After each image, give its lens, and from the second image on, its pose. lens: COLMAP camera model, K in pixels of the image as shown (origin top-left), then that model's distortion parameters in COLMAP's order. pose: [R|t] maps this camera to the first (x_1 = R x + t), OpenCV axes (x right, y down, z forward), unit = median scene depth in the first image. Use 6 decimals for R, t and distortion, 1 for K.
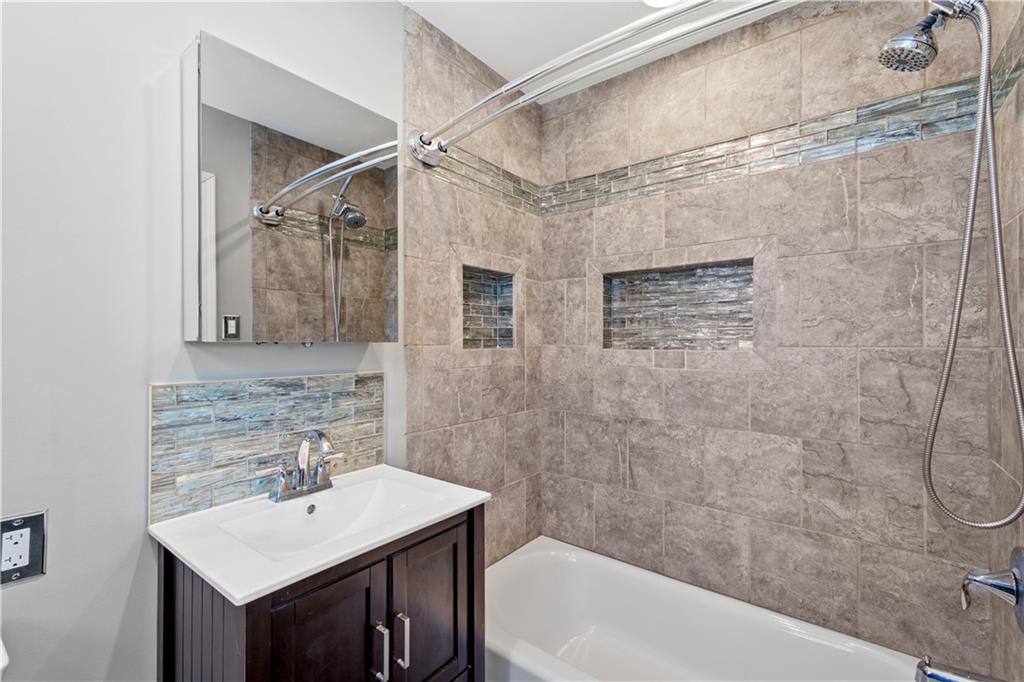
lens RADIAL K [[454.1, 0, 512.7], [0, 454.1, 338.9], [0, 0, 1]] dist [0.021036, 0.000027]
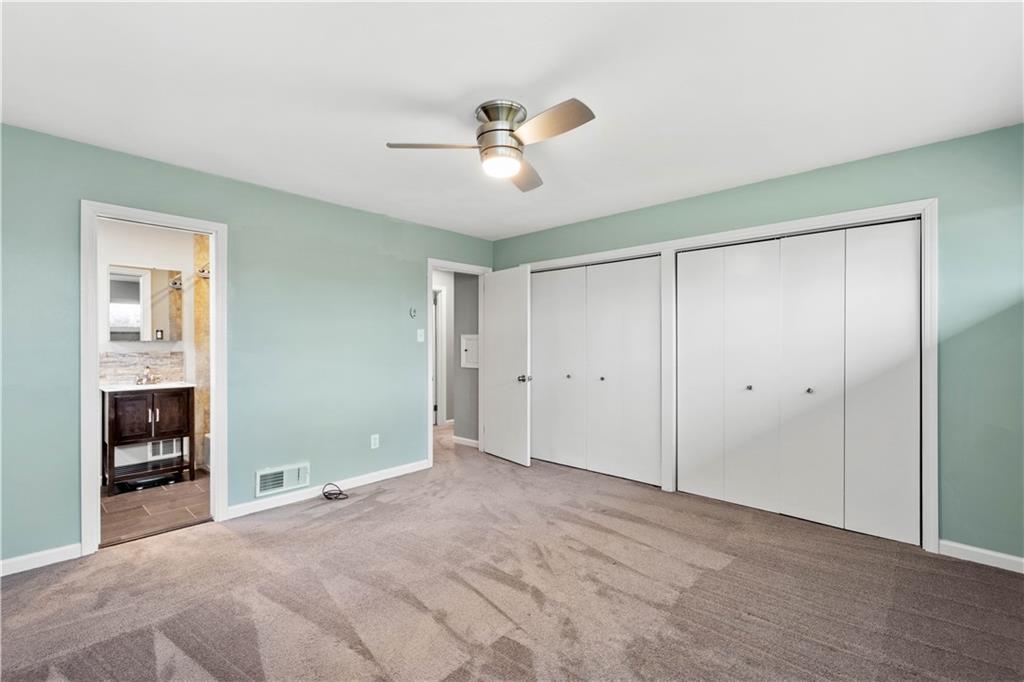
lens RADIAL K [[454.1, 0, 515.3], [0, 454.1, 342.6], [0, 0, 1]] dist [0.021036, 0.000027]
pose [[0.996800, 0.002541, -0.079900, 2.156259], [-0.002283, 0.999992, 0.003316, 0.003752], [0.079907, -0.003123, 0.996797, -1.855275]]
